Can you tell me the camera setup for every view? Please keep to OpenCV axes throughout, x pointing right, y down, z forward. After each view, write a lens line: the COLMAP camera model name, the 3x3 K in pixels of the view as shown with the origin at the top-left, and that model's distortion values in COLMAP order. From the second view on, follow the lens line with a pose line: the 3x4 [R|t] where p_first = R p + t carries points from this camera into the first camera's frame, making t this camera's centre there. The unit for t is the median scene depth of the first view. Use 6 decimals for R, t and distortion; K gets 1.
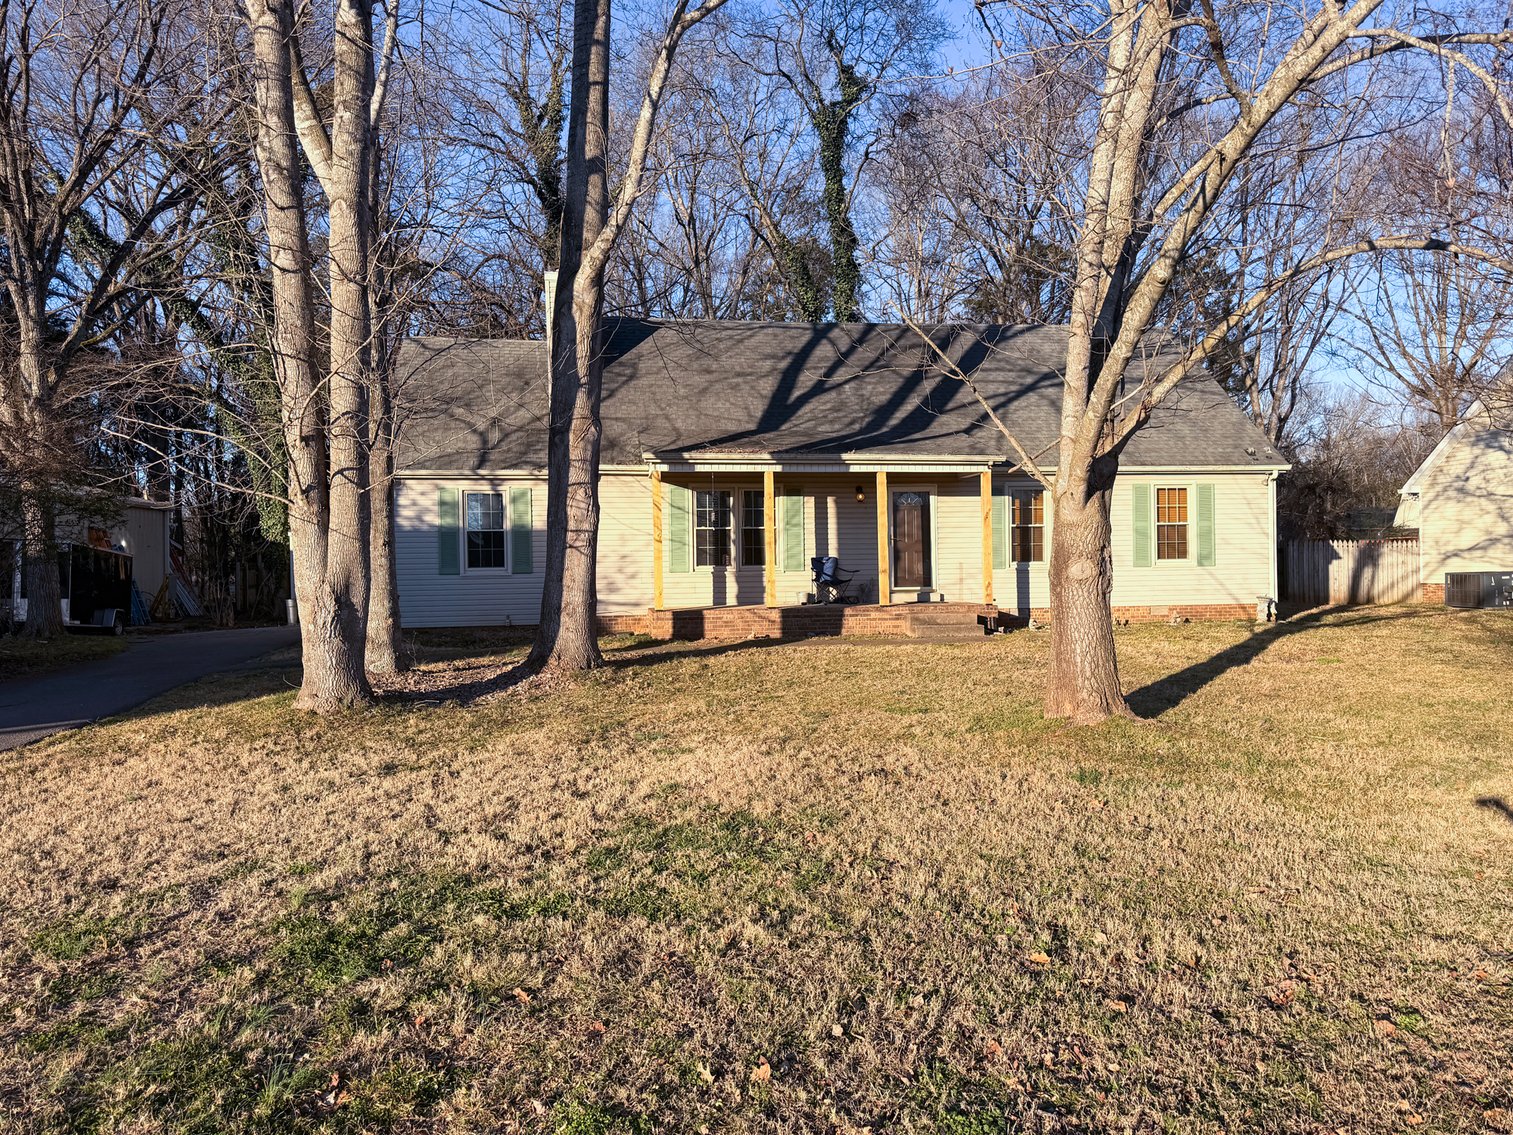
lens RADIAL K [[1076.3, 0, 758.5], [0, 1076.3, 564.1], [0, 0, 1]] dist [0.048228, -0.000605]
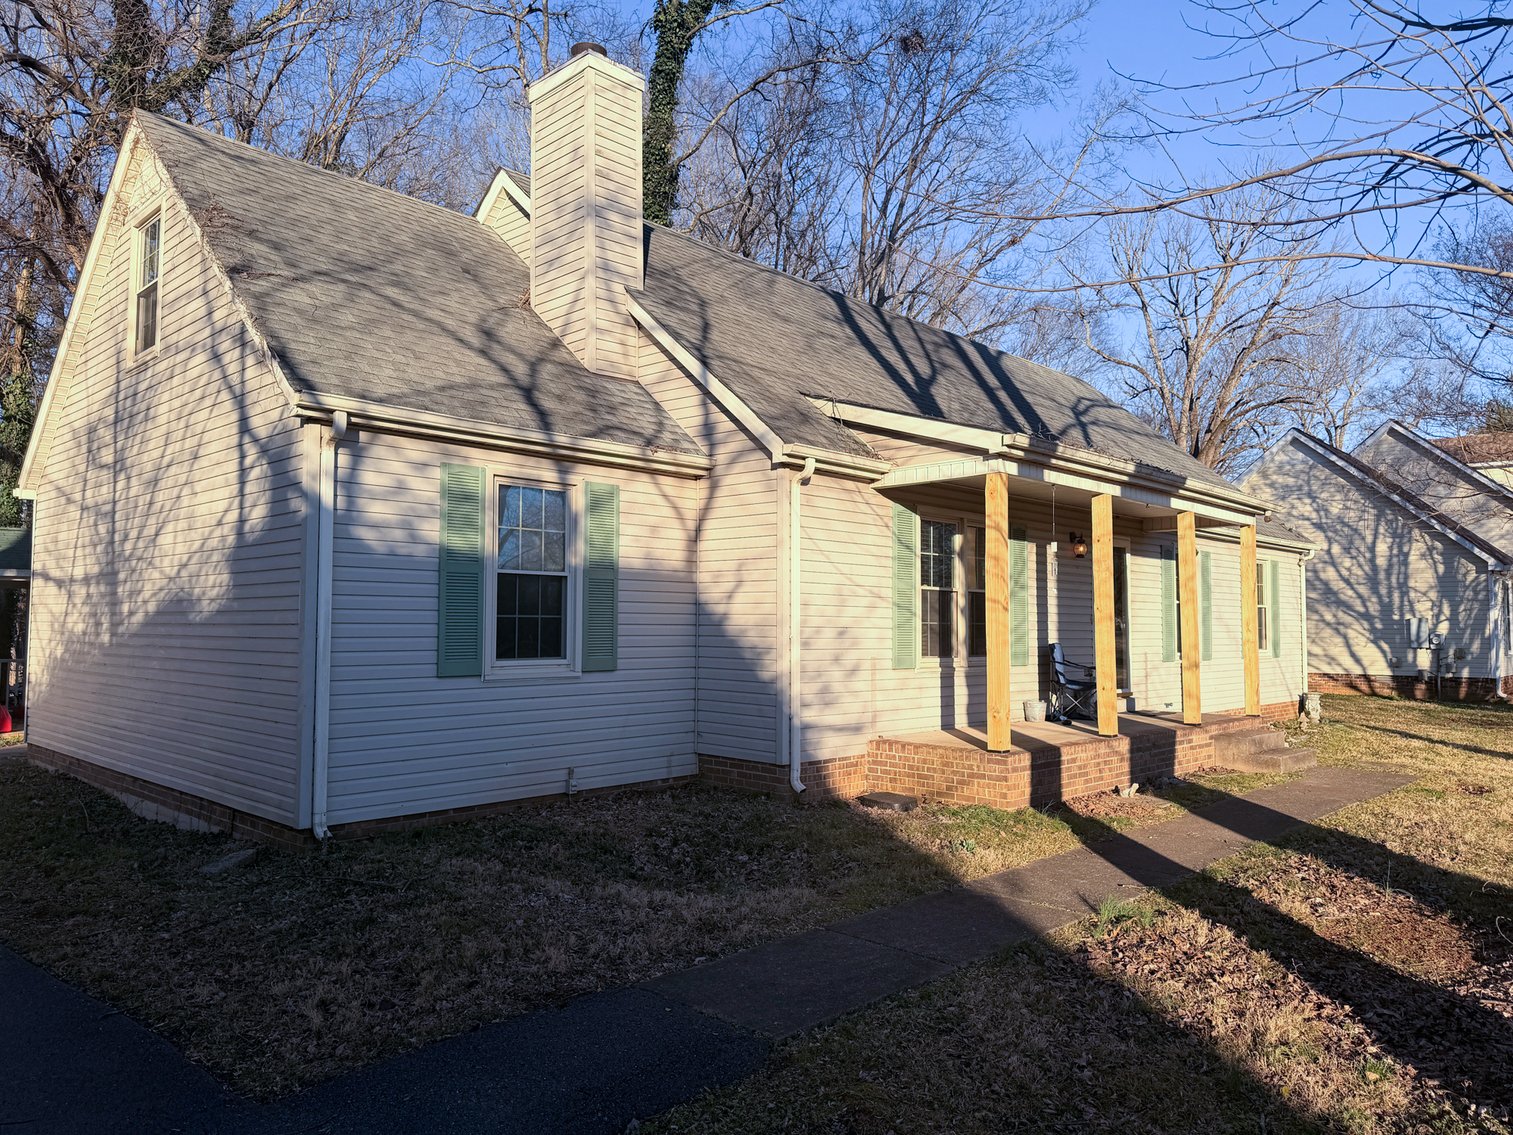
lens RADIAL K [[1076.3, 0, 754.5], [0, 1076.3, 566.0], [0, 0, 1]] dist [0.048228, -0.000605]
pose [[0.803407, 0.058991, 0.592501, -0.446185], [-0.006000, 0.995832, -0.091013, 0.007660], [-0.595400, 0.069566, 0.800412, 0.596454]]
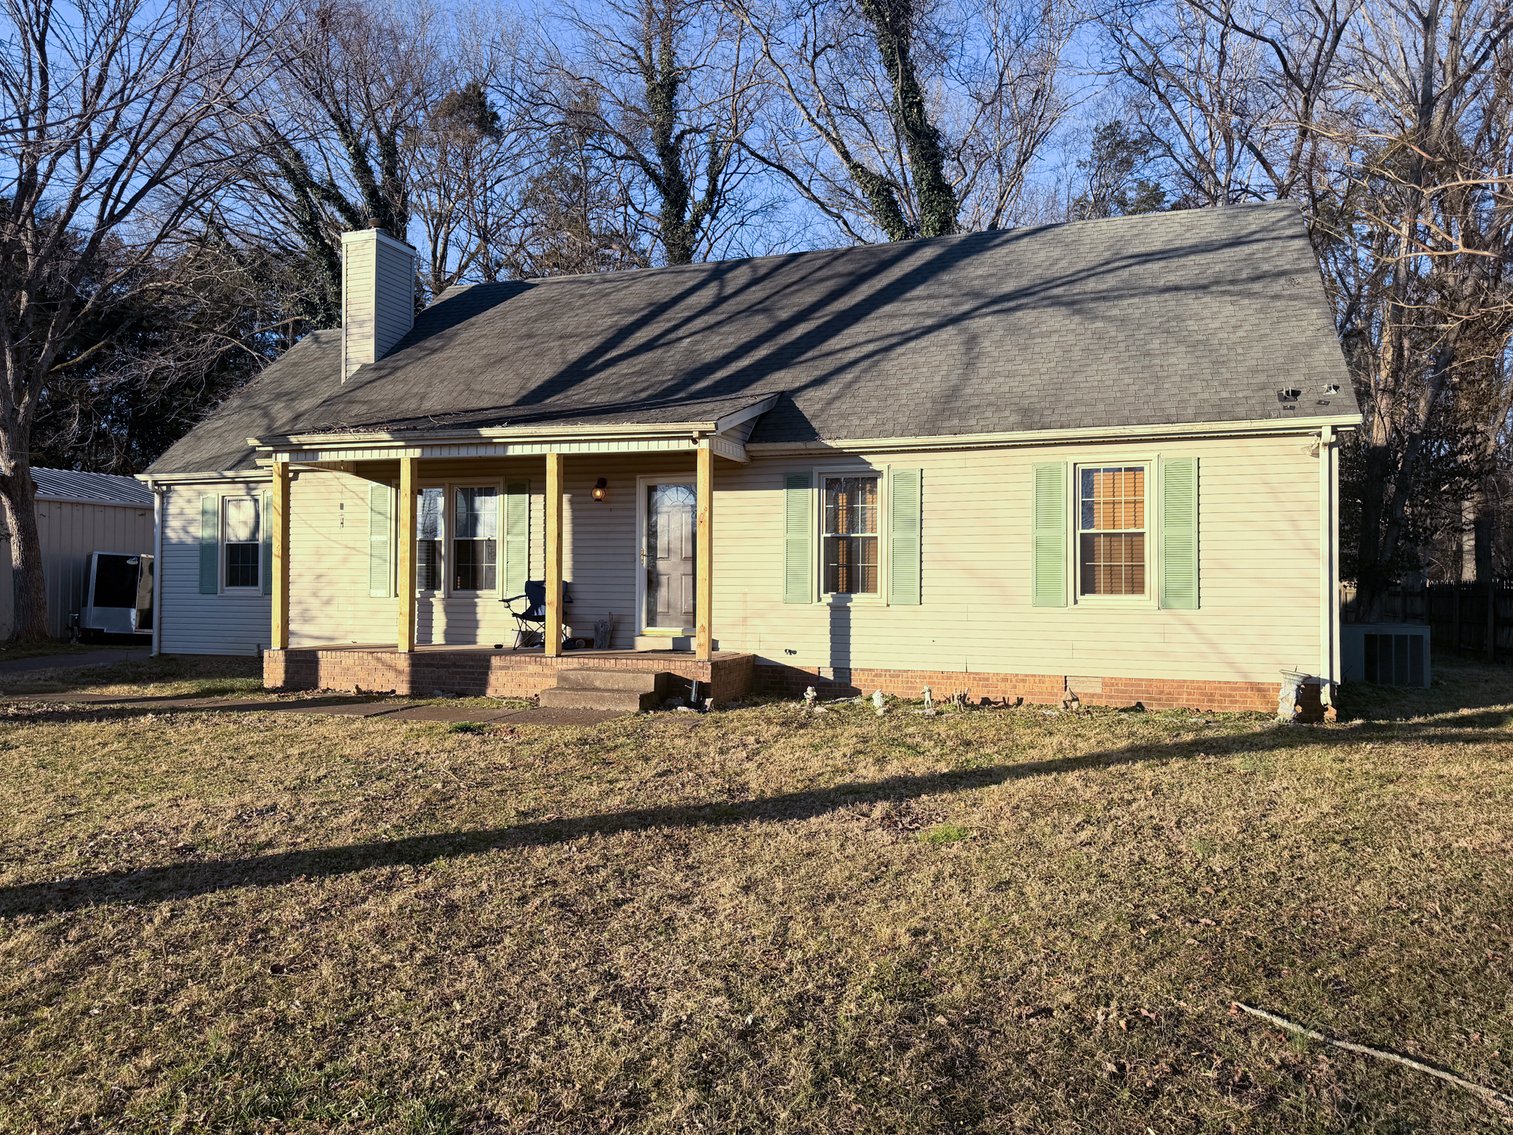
lens RADIAL K [[1076.3, 0, 756.8], [0, 1076.3, 568.9], [0, 0, 1]] dist [0.048228, -0.000605]
pose [[0.881705, 0.010105, -0.471693, 0.507072], [-0.017471, 0.999784, -0.011238, -0.008724], [0.471478, 0.018150, 0.881691, 0.443332]]
